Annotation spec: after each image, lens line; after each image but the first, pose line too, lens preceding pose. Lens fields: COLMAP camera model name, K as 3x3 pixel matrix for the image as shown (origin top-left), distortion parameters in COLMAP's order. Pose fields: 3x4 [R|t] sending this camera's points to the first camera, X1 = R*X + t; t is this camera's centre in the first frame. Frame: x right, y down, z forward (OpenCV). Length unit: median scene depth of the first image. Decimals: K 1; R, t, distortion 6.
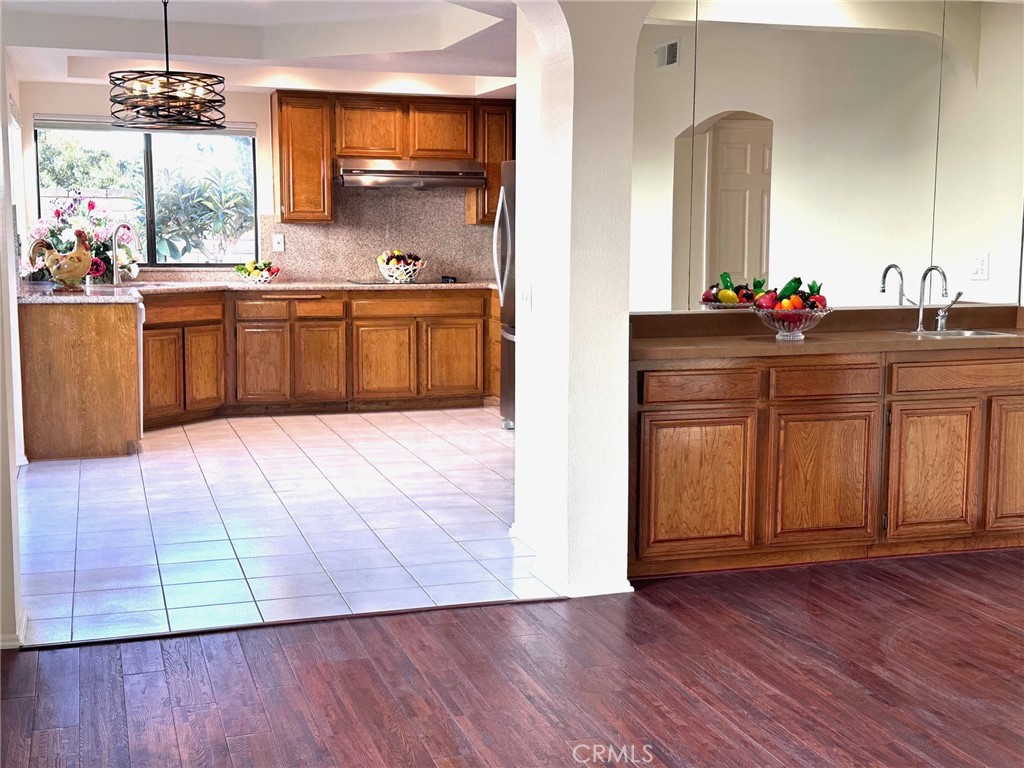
lens RADIAL K [[1281.0, 0, 514.8], [0, 1281.0, 382.3], [0, 0, 1]] dist [0.175305, -0.353180]
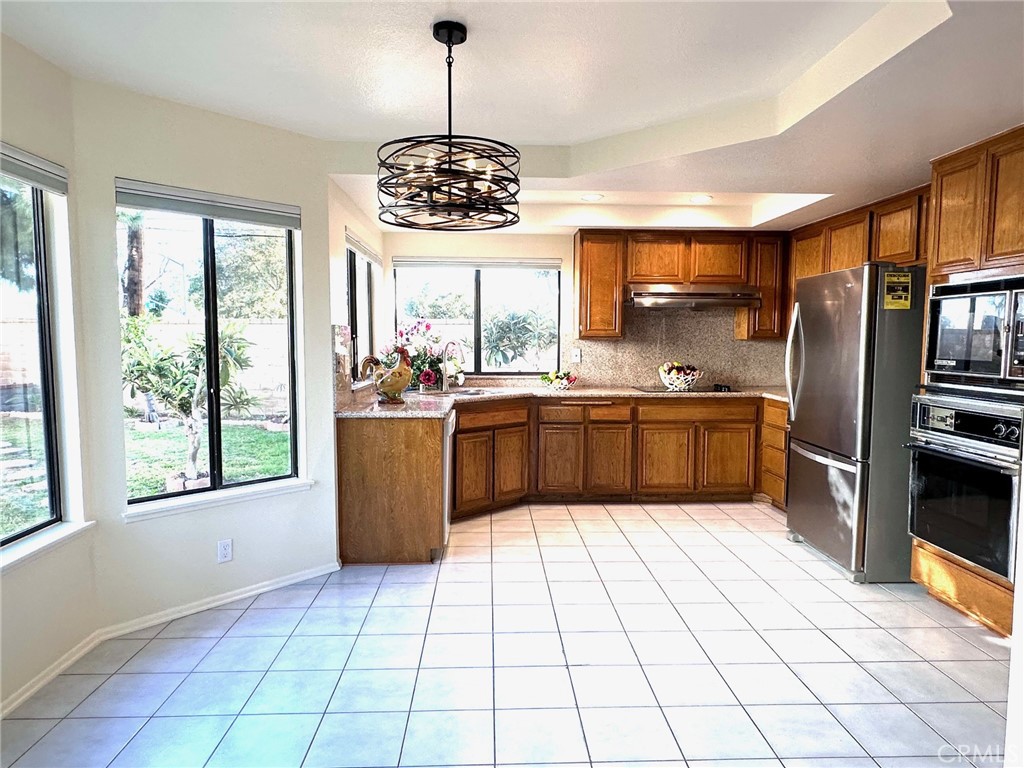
lens RADIAL K [[643.1, 0, 512.0], [0, 643.1, 384.0], [0, 0, 1]] dist [0.008320, 0.001774]
pose [[0.962657, 0.016757, -0.270204, -0.124960], [-0.030908, 0.998359, -0.048203, -0.081441], [0.268953, 0.054754, 0.961596, 0.652032]]
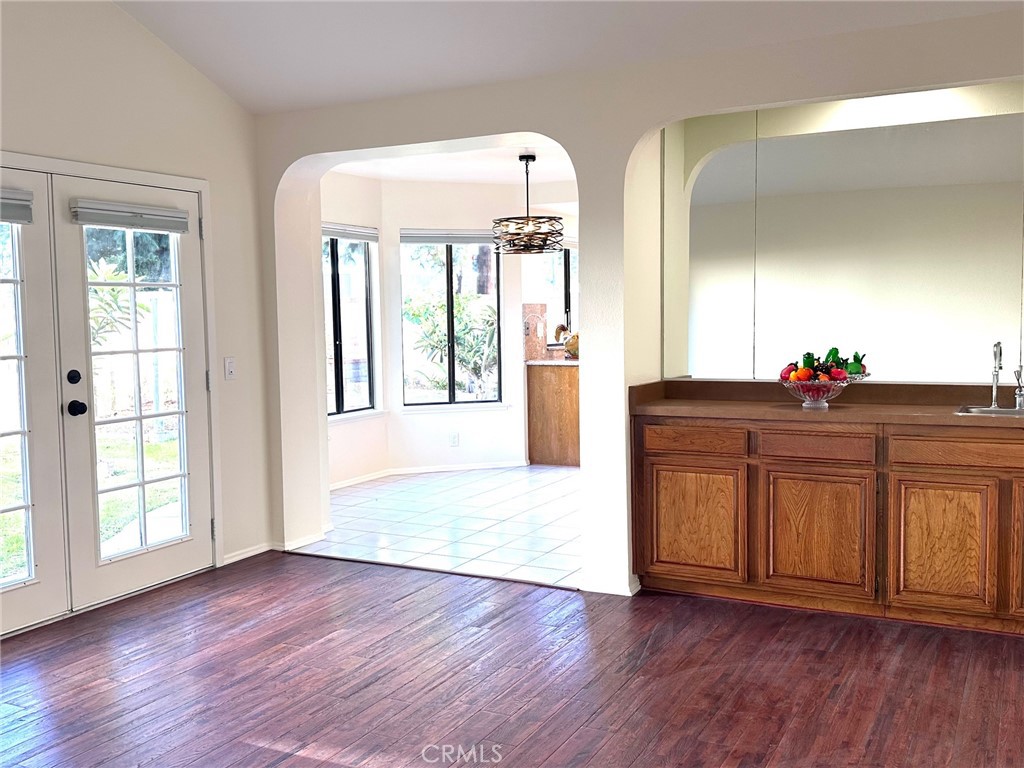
lens RADIAL K [[988.4, 0, 512.0], [0, 988.4, 384.0], [0, 0, 1]] dist [0.193207, -0.430246]
pose [[0.695917, 0.035550, -0.717242, 0.582504], [-0.068571, 0.997500, -0.017091, -0.018353], [0.714841, 0.061076, 0.696615, 0.176093]]
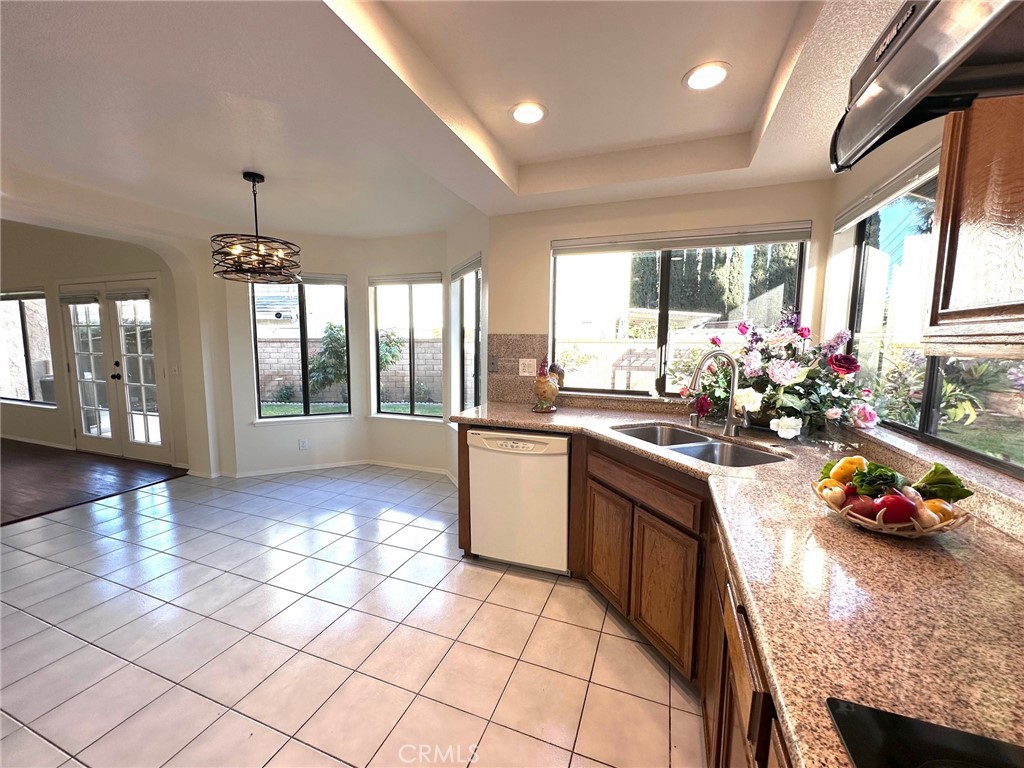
lens RADIAL K [[409.2, 0, 512.0], [0, 409.2, 384.0], [0, 0, 1]] dist [-0.000255, -0.000083]
pose [[-0.623287, 0.069490, -0.778900, -0.078468], [-0.108257, 0.978786, 0.173951, -0.193527], [0.774464, 0.192743, -0.602541, 1.540841]]
